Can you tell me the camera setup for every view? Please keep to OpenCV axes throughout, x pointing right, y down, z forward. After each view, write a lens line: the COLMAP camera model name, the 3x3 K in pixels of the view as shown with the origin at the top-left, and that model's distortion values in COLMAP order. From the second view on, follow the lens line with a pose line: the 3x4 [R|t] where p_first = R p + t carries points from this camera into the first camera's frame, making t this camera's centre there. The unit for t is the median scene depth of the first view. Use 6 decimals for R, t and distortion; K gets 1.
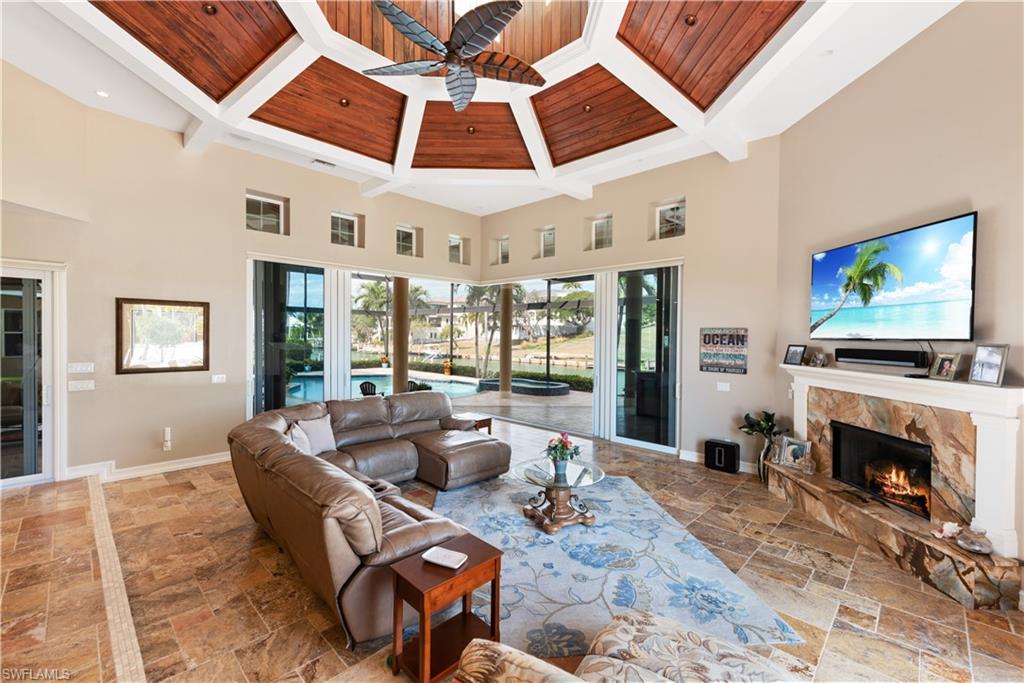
lens RADIAL K [[431.7, 0, 511.8], [0, 431.7, 338.8], [0, 0, 1]] dist [0.000046, 0.000005]
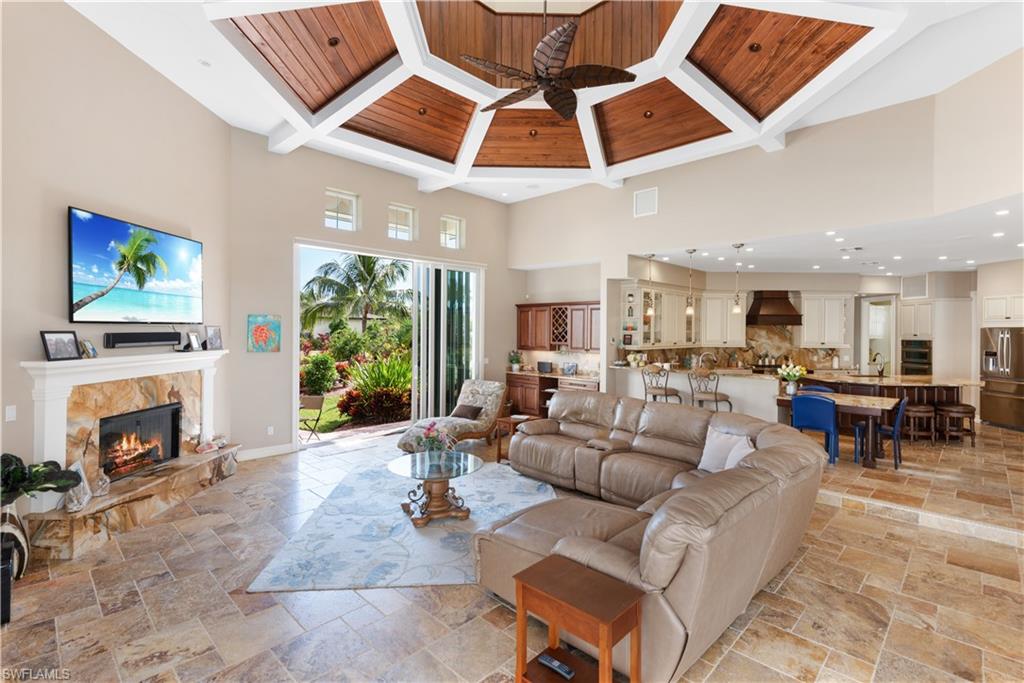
lens RADIAL K [[481.5, 0, 511.7], [0, 481.5, 335.2], [0, 0, 1]] dist [-0.000085, -0.000003]
pose [[-0.999762, -0.021105, 0.005481, -0.062227], [-0.020988, 0.999568, 0.020588, -0.010640], [-0.005913, 0.020468, -0.999773, 2.100201]]
